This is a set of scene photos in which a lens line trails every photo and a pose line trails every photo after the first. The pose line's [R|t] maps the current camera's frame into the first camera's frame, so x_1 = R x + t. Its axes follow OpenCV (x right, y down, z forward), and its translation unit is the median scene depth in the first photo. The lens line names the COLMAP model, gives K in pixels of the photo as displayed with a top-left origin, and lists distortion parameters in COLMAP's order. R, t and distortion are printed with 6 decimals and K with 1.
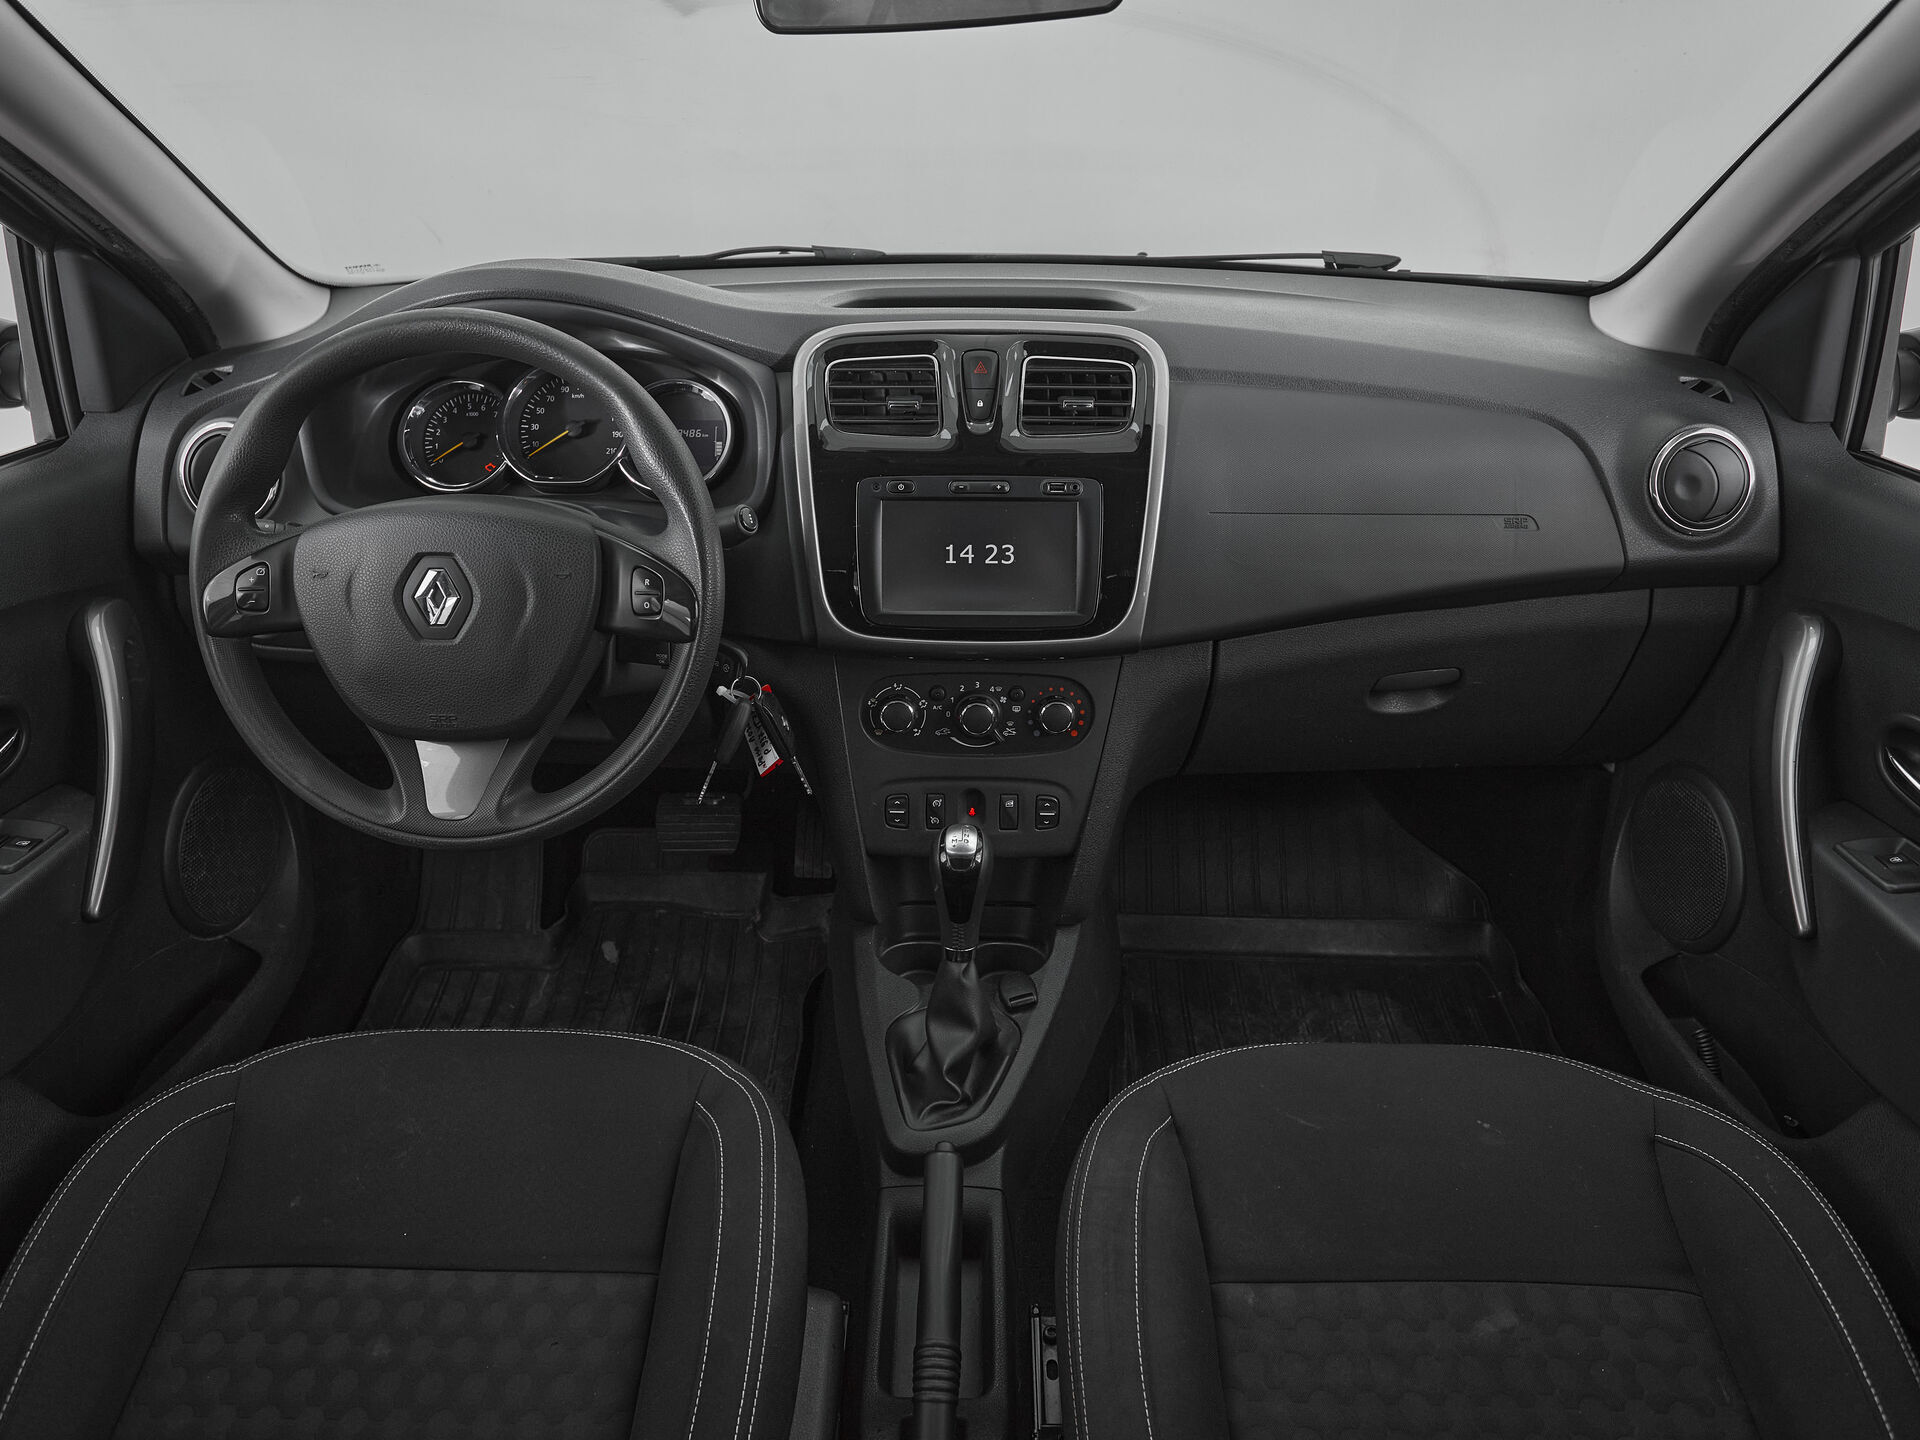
lens RADIAL K [[1369.0, 0, 968.1], [0, 1369.0, 737.3], [0, 0, 1]] dist [-0.084217, 0.072382]
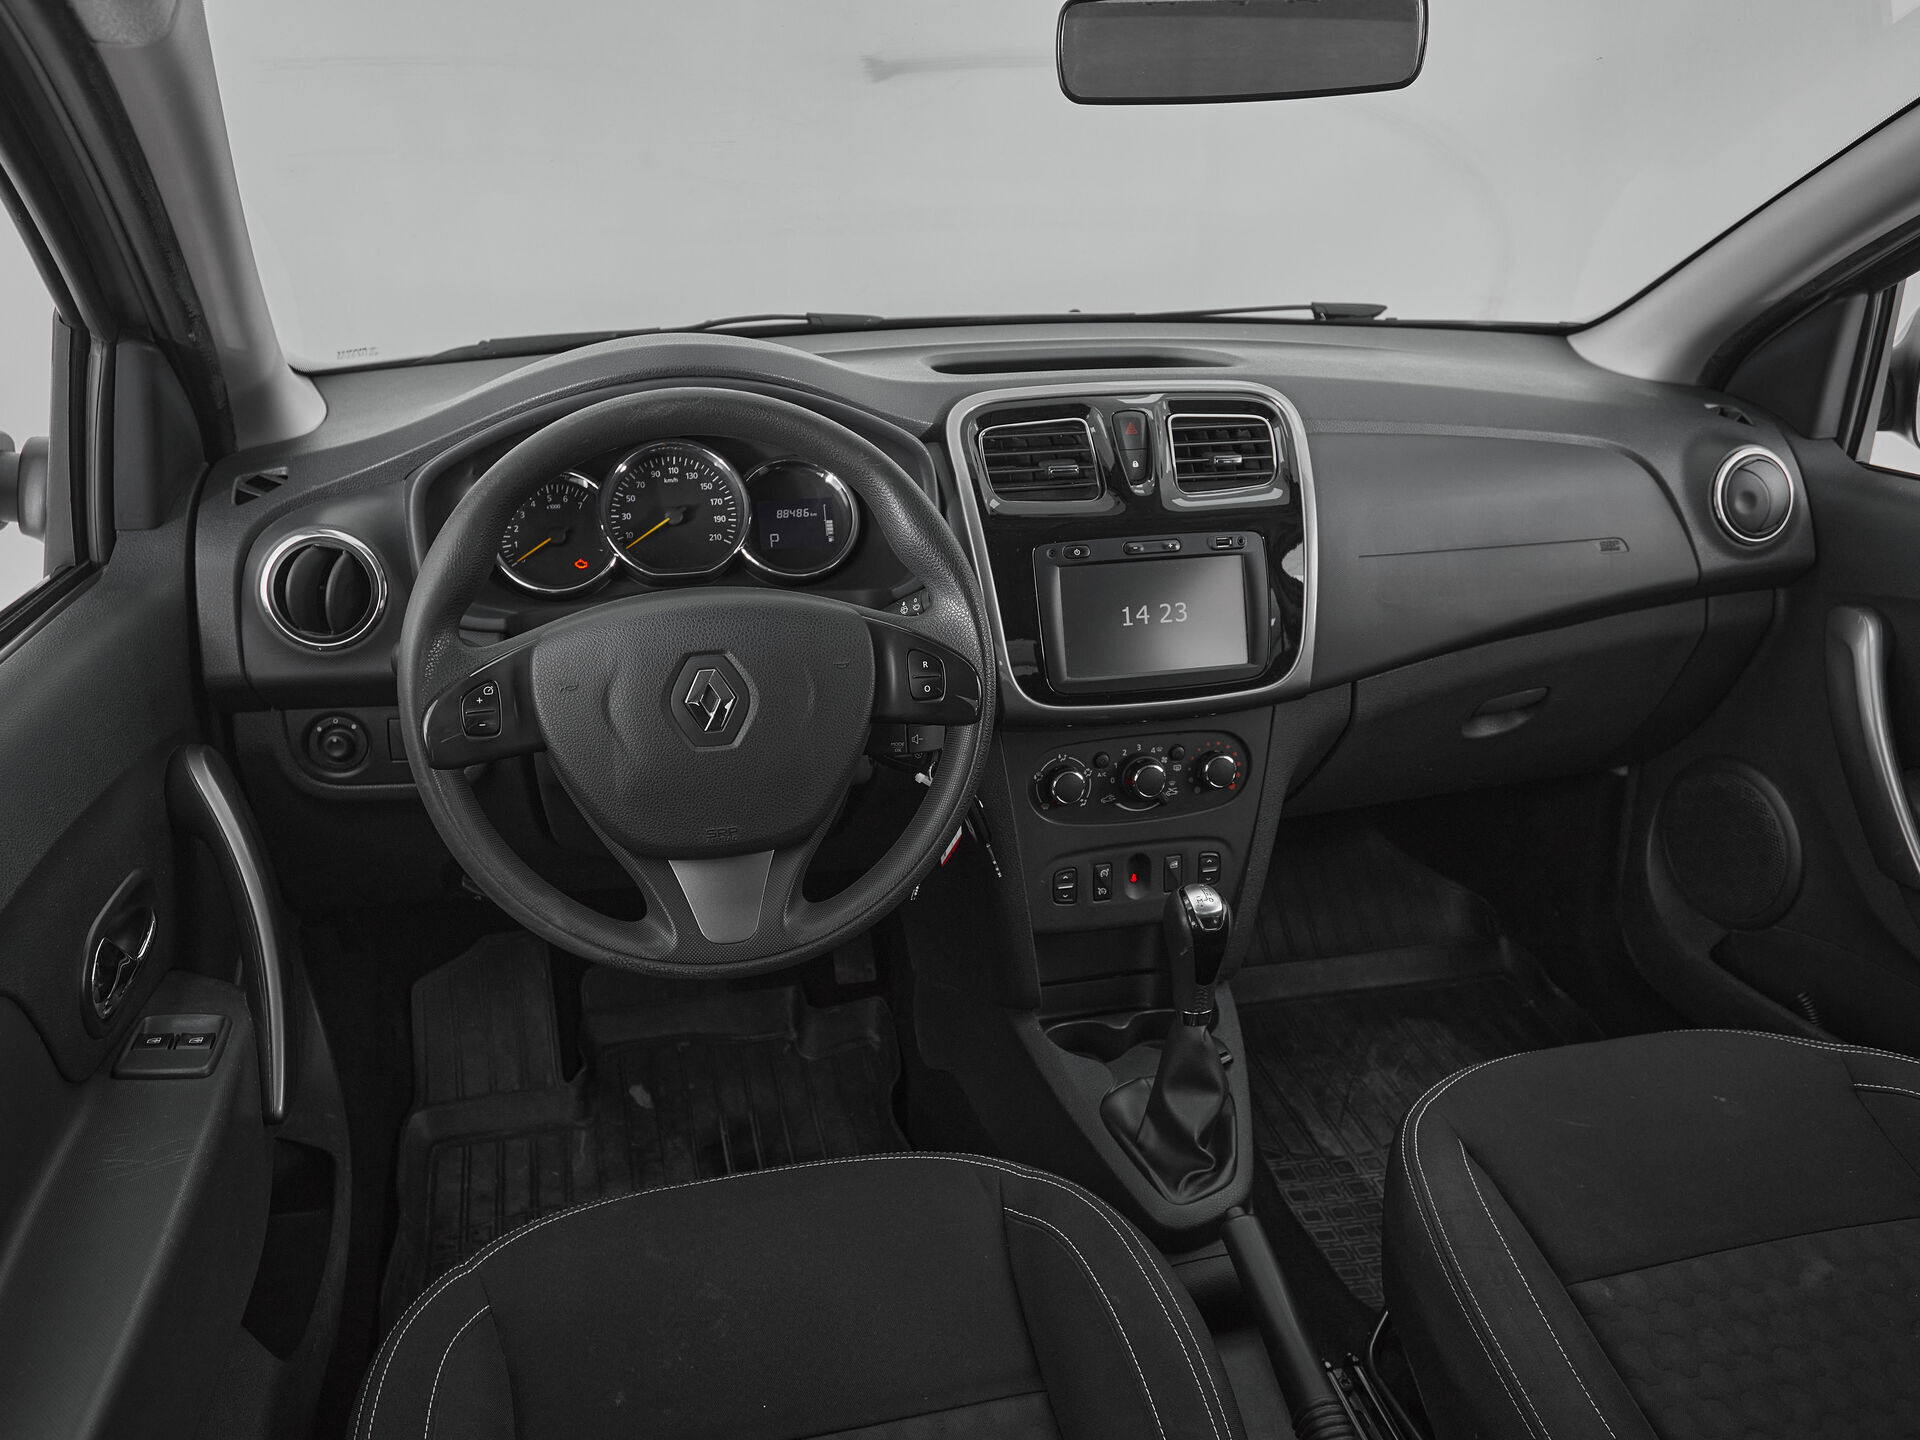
lens RADIAL K [[1482.3, 0, 956.9], [0, 1482.3, 749.4], [0, 0, 1]] dist [-0.075476, 0.073283]
pose [[0.967286, -0.100674, 0.232856, -0.386806], [0.113182, 0.992730, -0.040956, -0.008443], [-0.227040, 0.065972, 0.971648, -0.005494]]
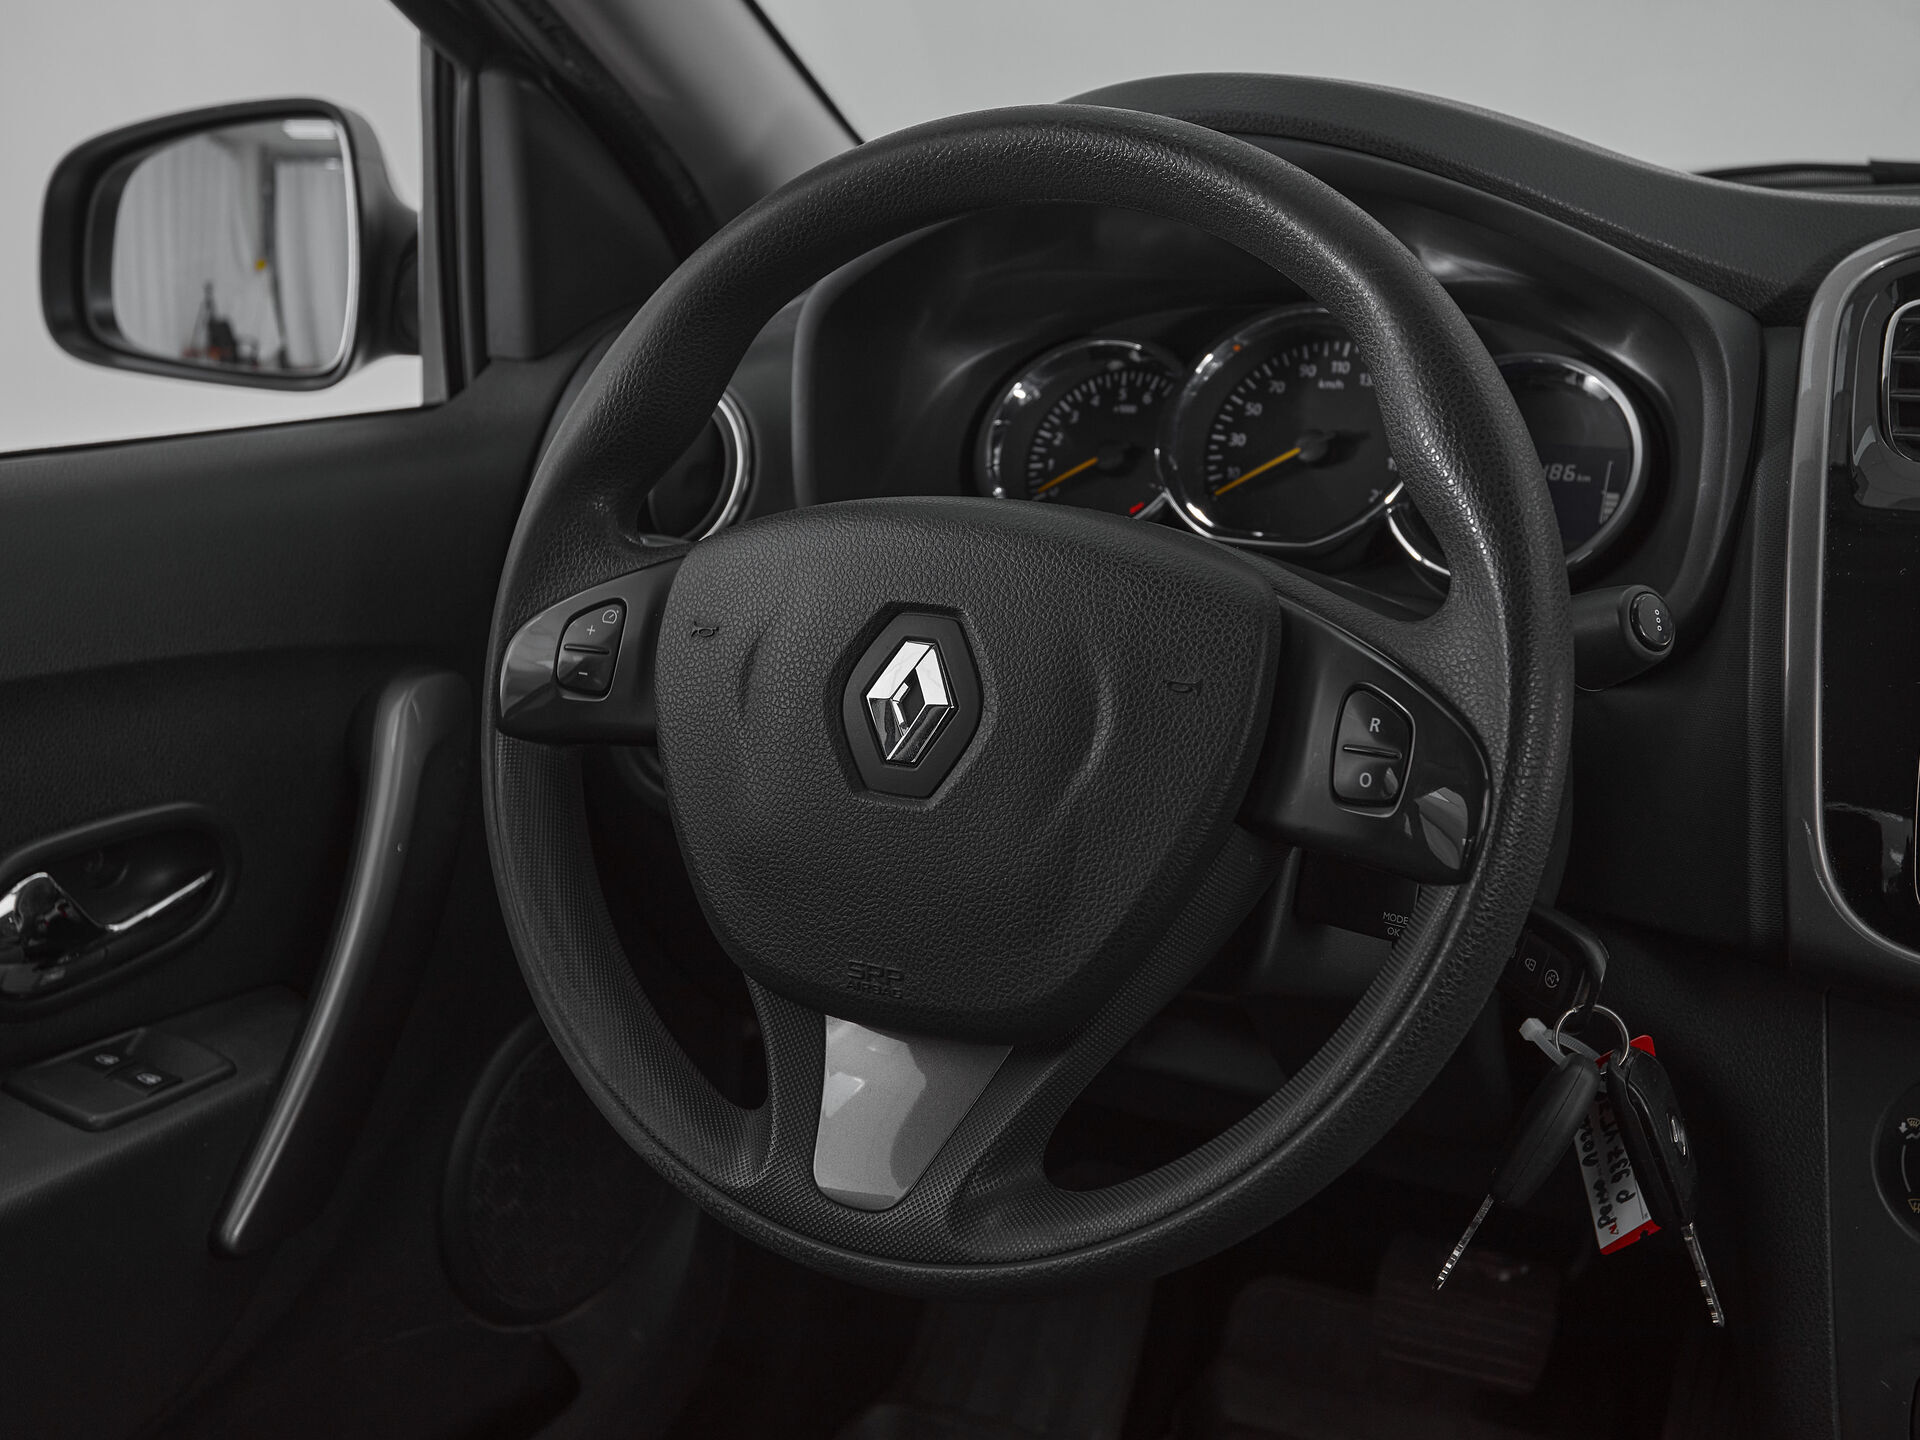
lens RADIAL K [[2145.8, 0, 969.3], [0, 2145.8, 669.1], [0, 0, 1]] dist [-0.023219, 0.030815]
pose [[0.882275, 0.095945, -0.460854, -0.039502], [-0.189390, 0.968627, -0.160916, -0.002556], [0.430956, 0.229253, 0.872766, 0.317993]]
